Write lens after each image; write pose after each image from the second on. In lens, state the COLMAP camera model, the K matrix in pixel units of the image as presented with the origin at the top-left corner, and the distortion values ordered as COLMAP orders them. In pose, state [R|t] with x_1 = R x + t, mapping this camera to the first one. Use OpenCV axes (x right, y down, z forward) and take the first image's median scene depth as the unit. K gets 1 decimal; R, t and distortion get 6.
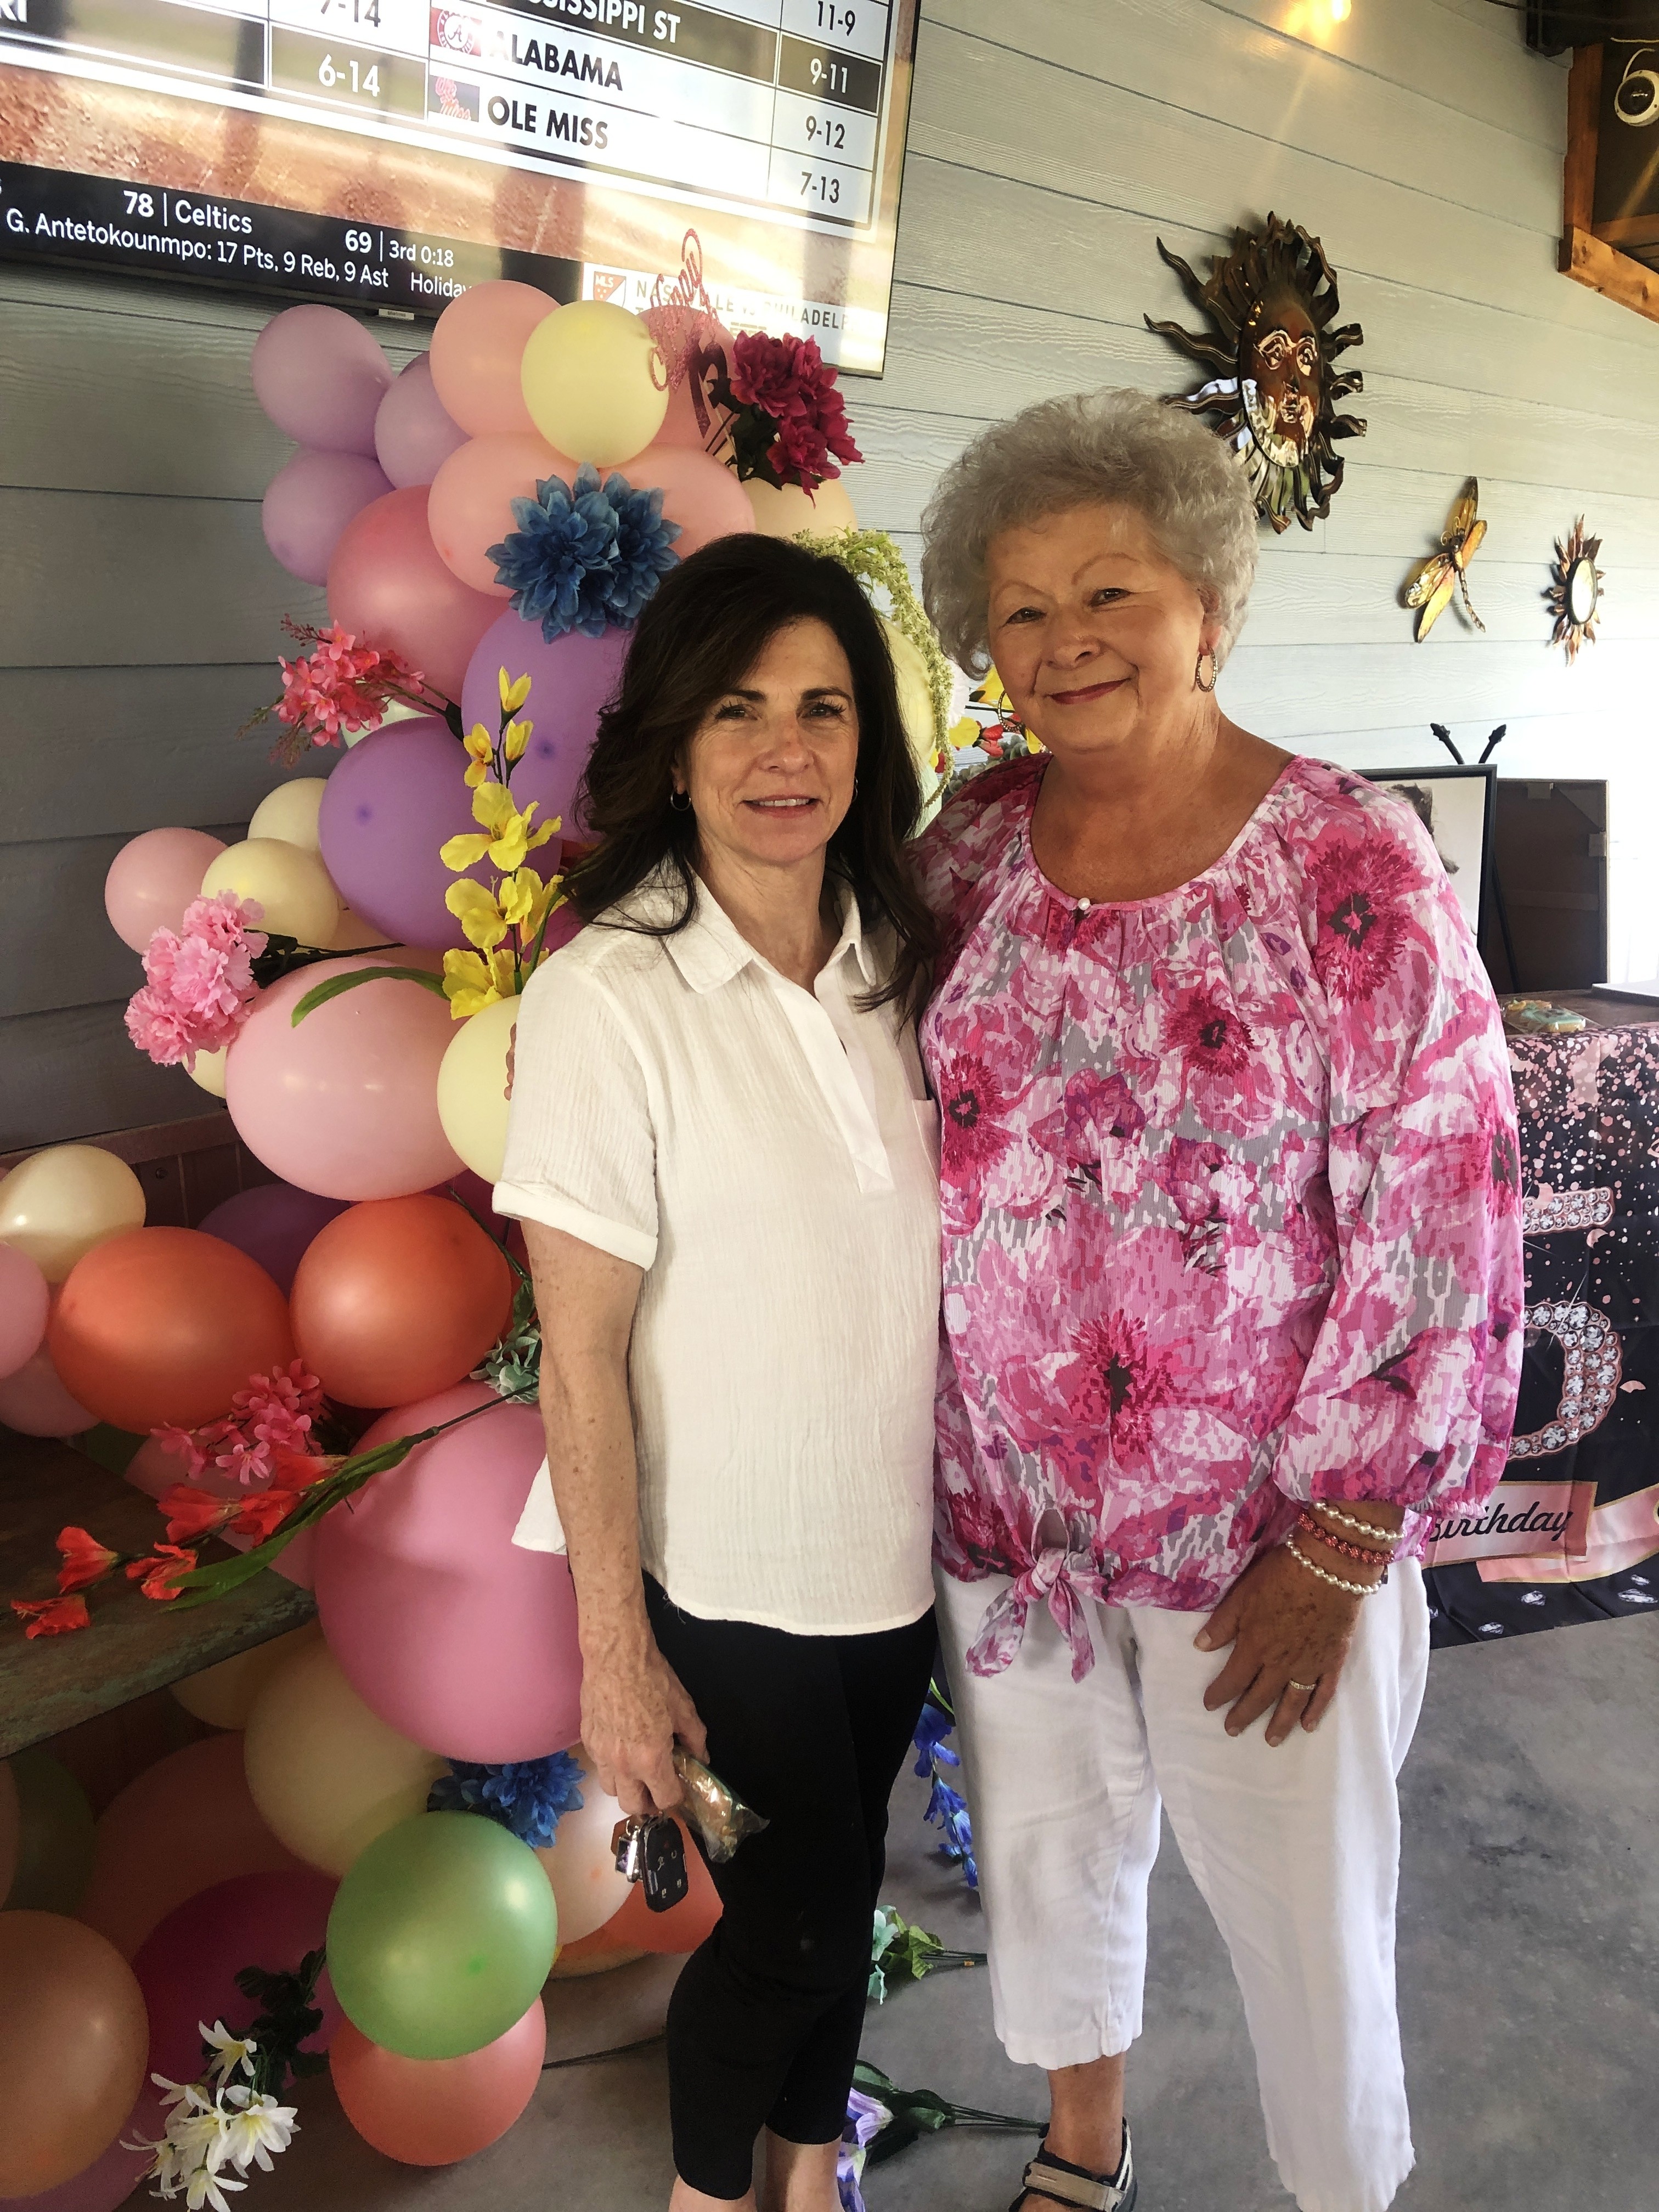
lens RADIAL K [[1789.7, 0, 830.4], [0, 1789.7, 1127.9], [0, 0, 1]] dist [-0.003972, 0.002943]
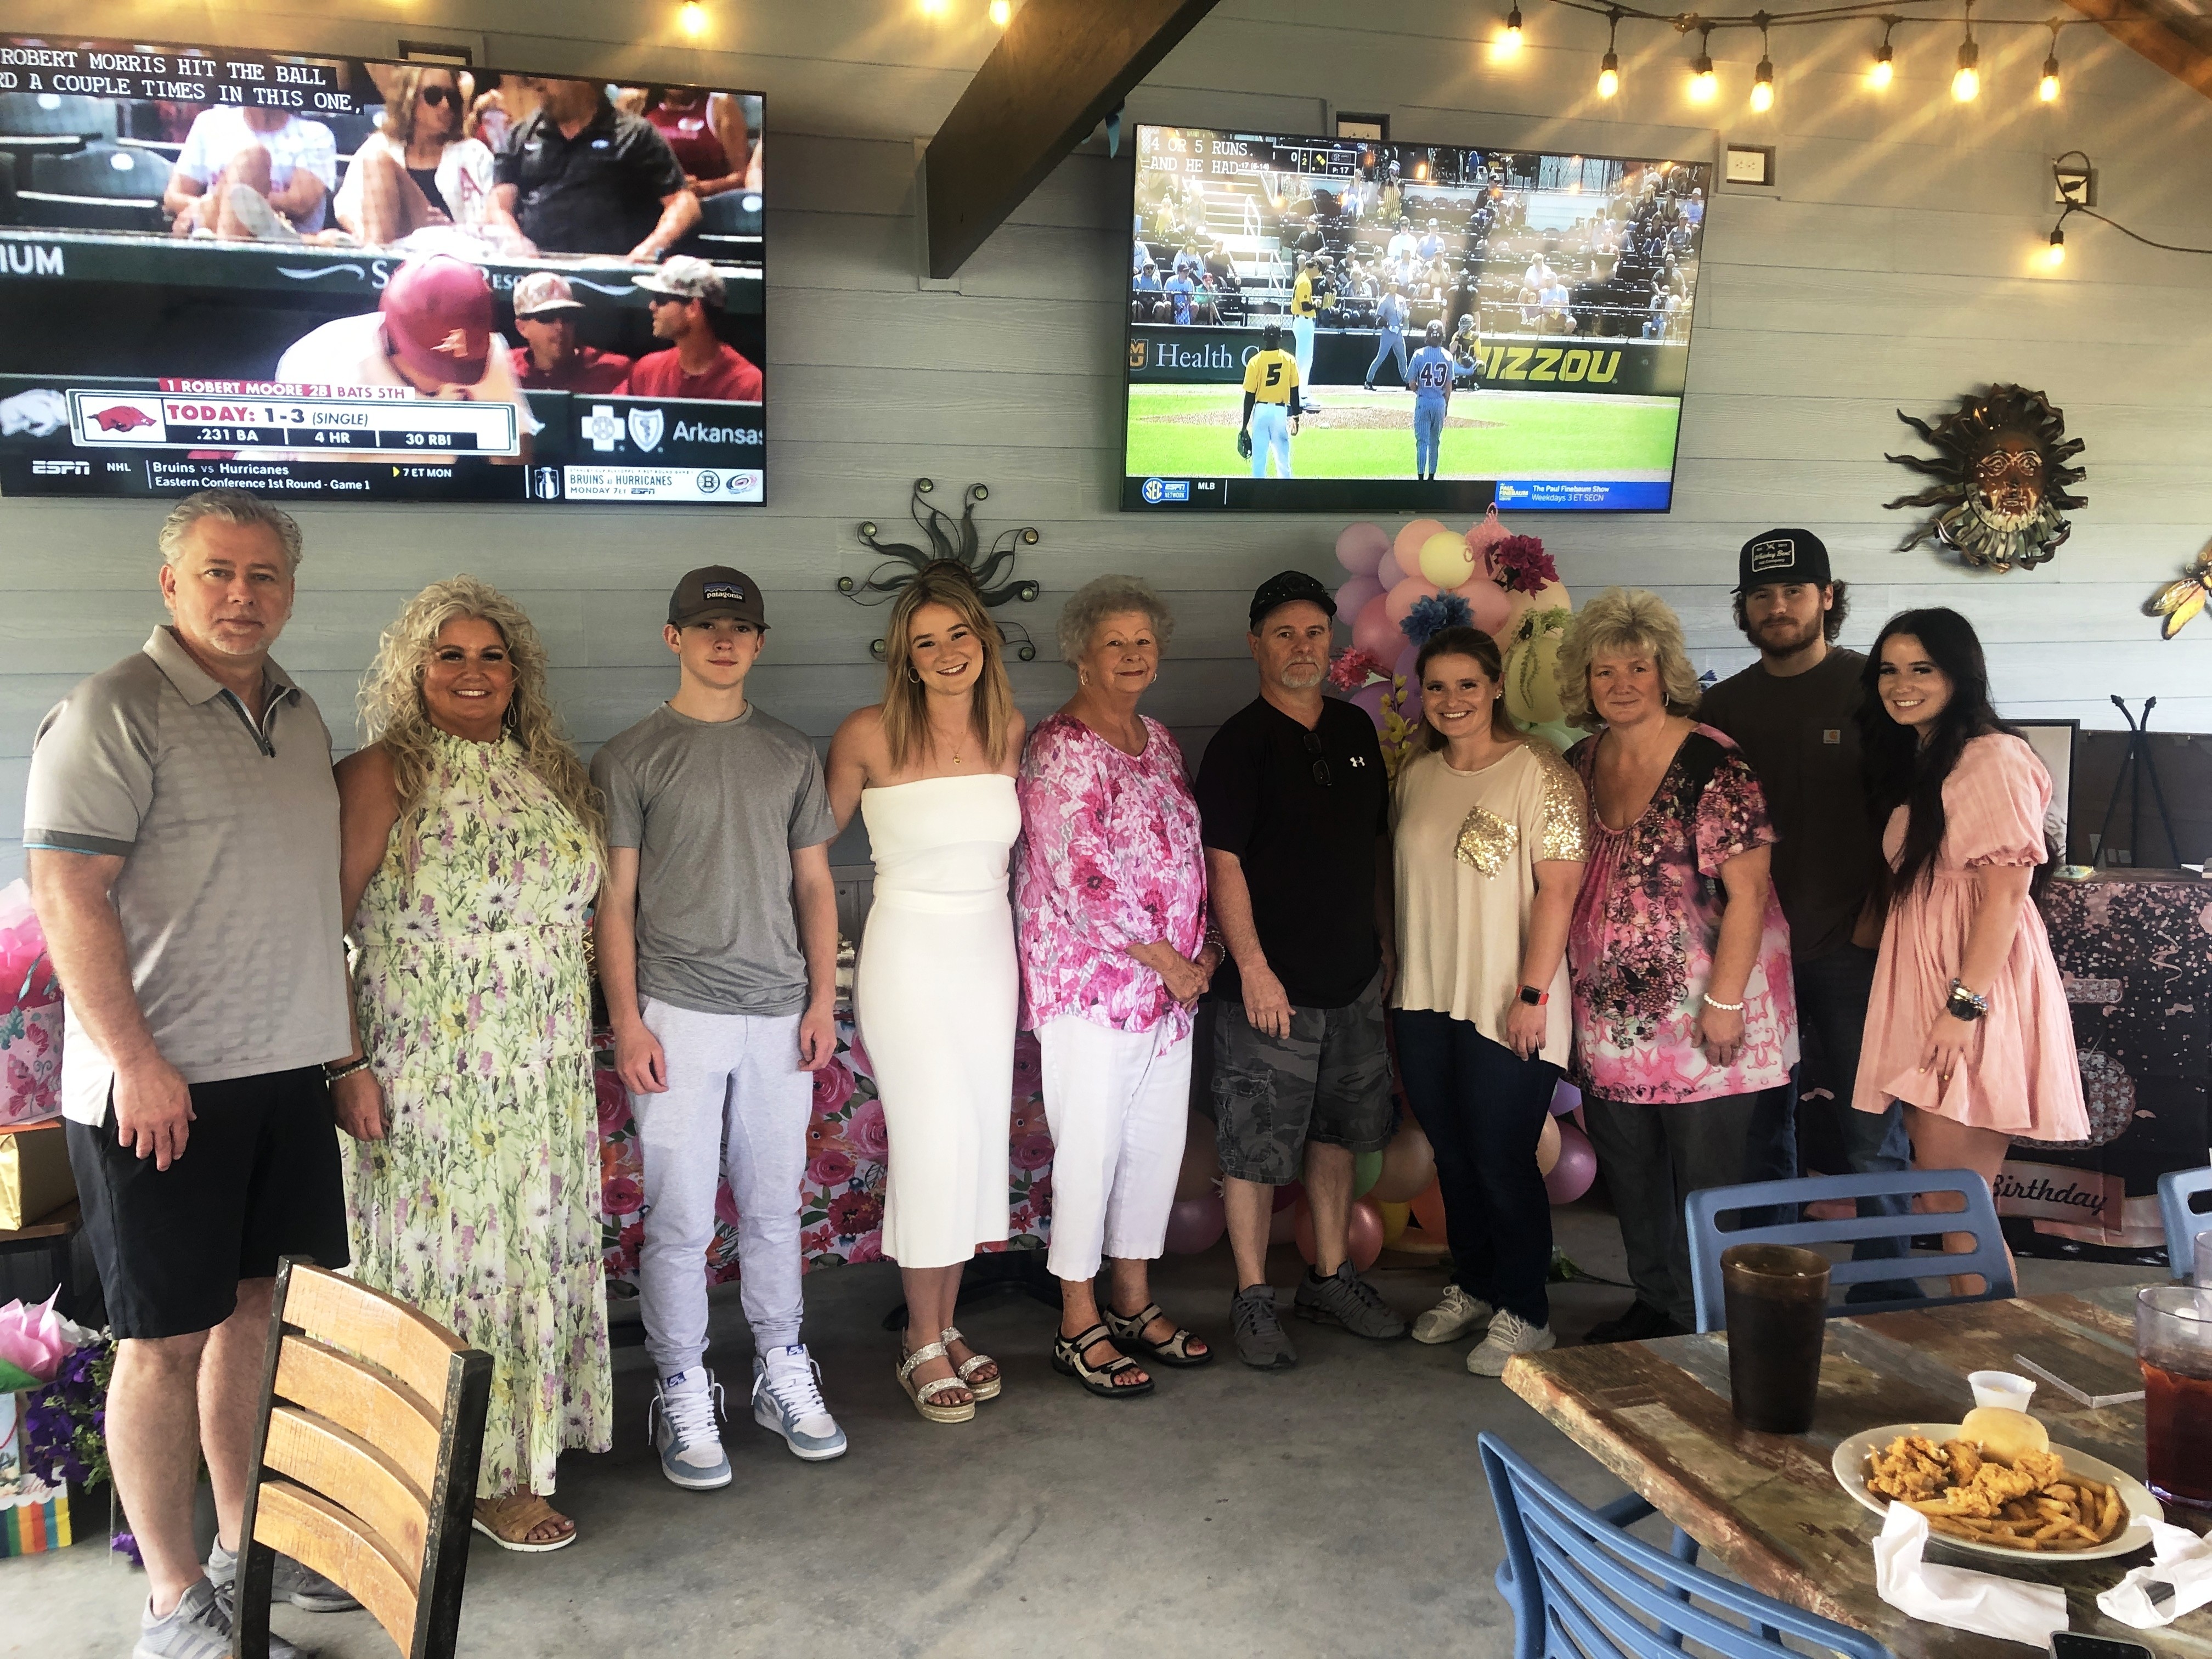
lens RADIAL K [[1808.3, 0, 1145.0], [0, 1808.3, 797.0], [0, 0, 1]] dist [-0.000851, 0.021845]
pose [[0.877172, 0.047676, -0.477804, 0.438455], [-0.122663, 0.984292, -0.126975, 0.185376], [0.464245, 0.169988, 0.869241, -0.838082]]
